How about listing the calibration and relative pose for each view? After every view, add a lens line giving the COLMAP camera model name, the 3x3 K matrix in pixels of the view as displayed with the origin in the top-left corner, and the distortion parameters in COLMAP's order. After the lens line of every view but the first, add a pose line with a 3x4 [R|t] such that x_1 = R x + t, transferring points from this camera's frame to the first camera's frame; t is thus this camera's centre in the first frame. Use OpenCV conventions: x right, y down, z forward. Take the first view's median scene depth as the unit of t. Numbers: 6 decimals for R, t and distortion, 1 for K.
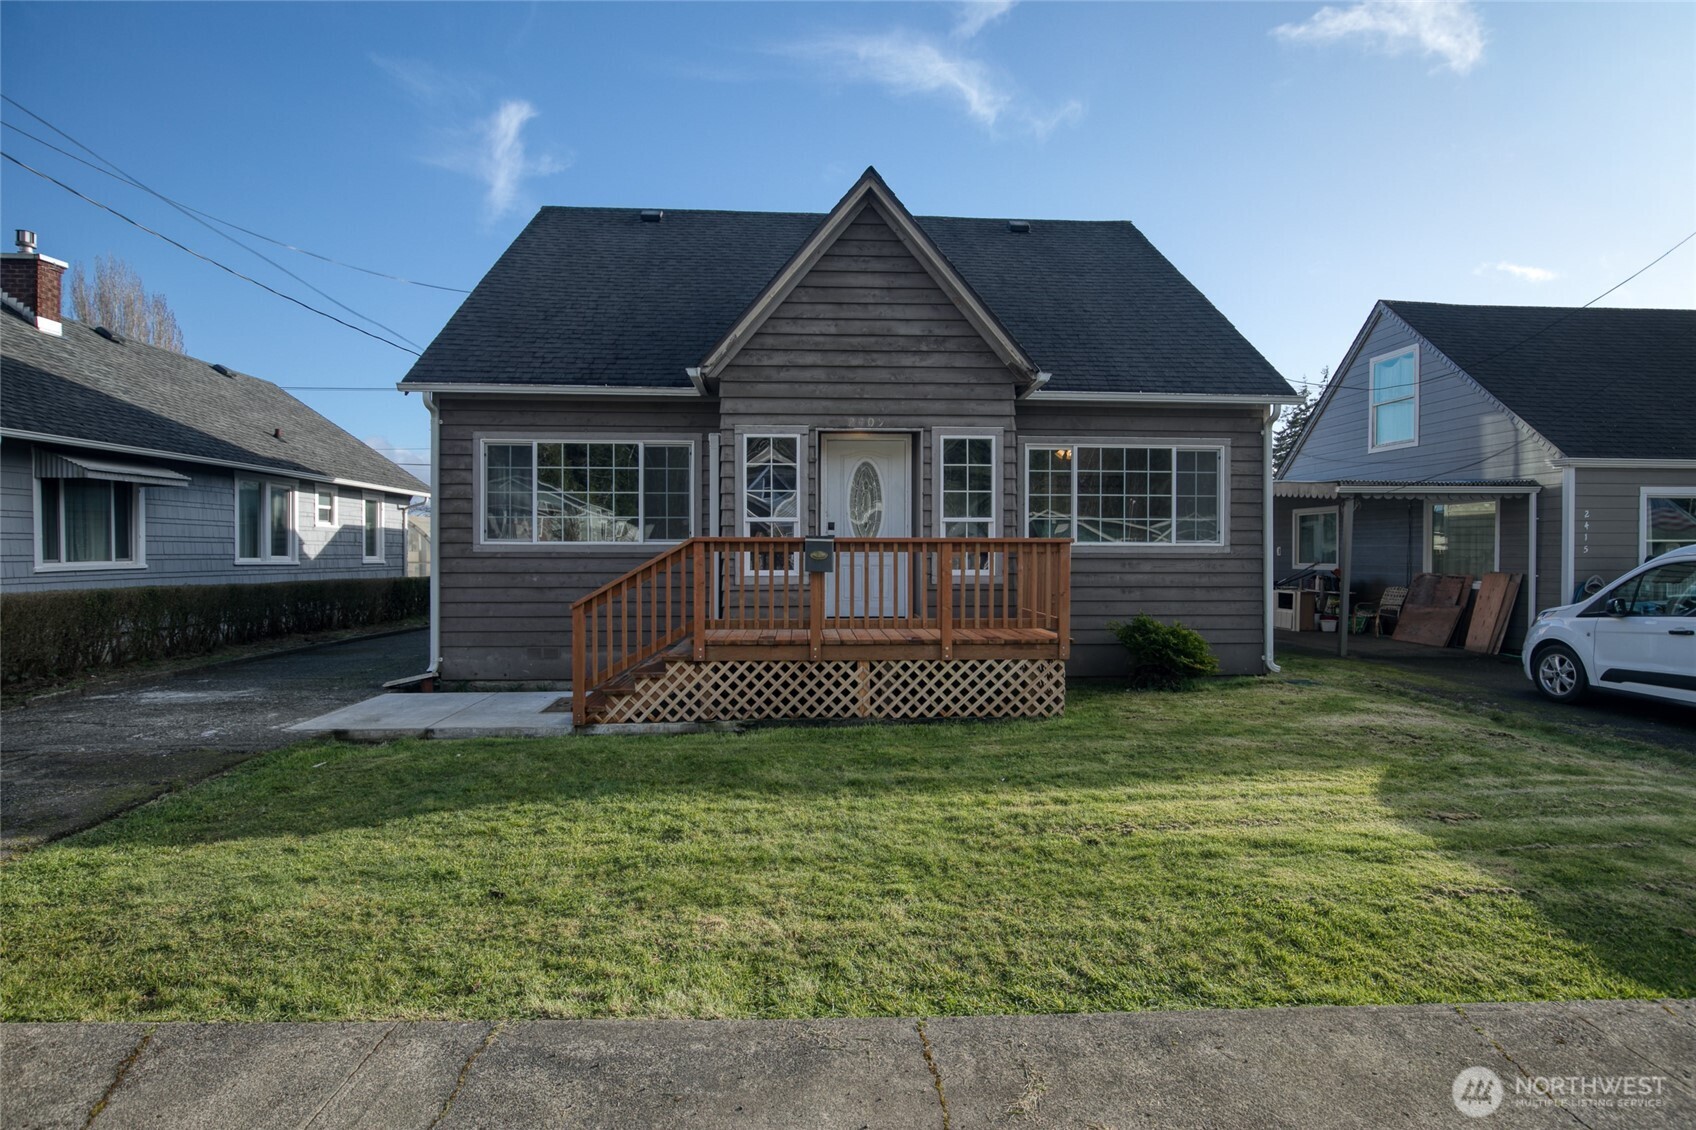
lens RADIAL K [[886.6, 0, 852.3], [0, 886.6, 568.2], [0, 0, 1]] dist [-0.020890, -0.000706]
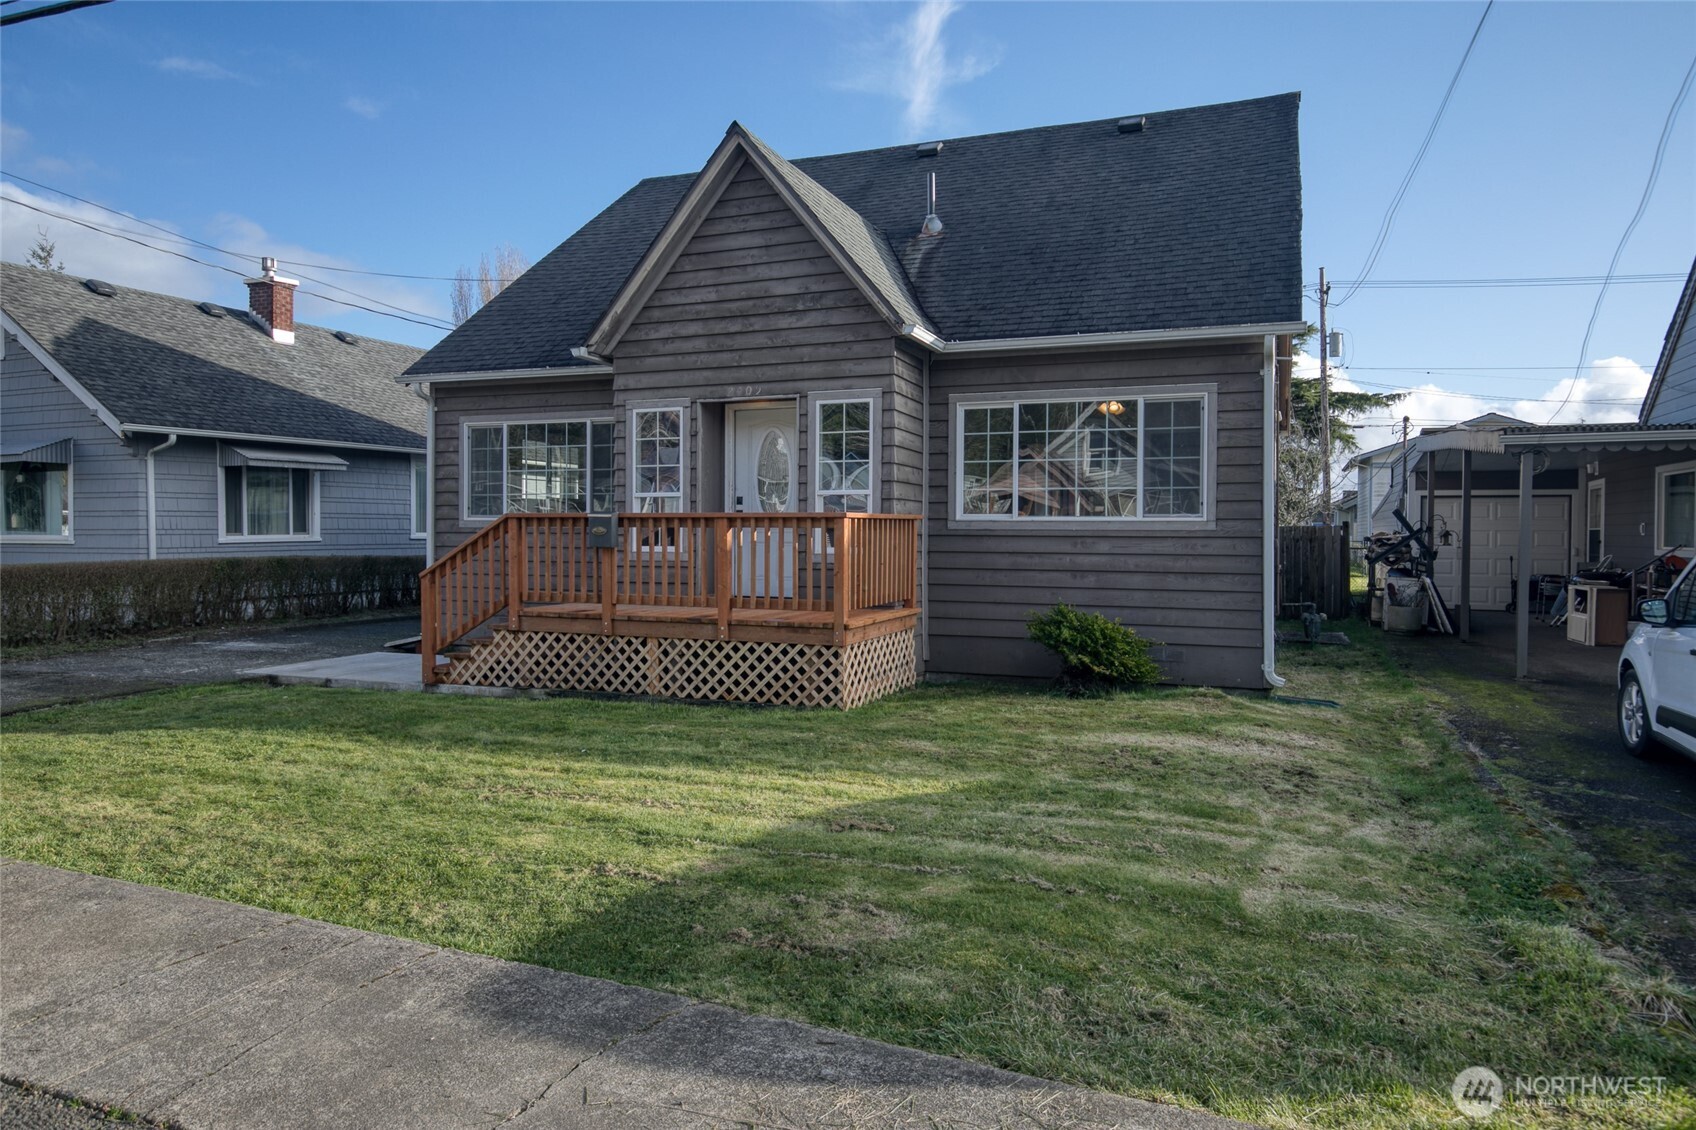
lens RADIAL K [[1065.3, 0, 844.7], [0, 1065.3, 557.9], [0, 0, 1]] dist [-0.003874, -0.000978]
pose [[0.906540, 0.013530, -0.421902, 0.593702], [-0.009925, 0.999893, 0.010740, 0.000701], [0.422002, -0.005549, 0.906578, 0.010235]]
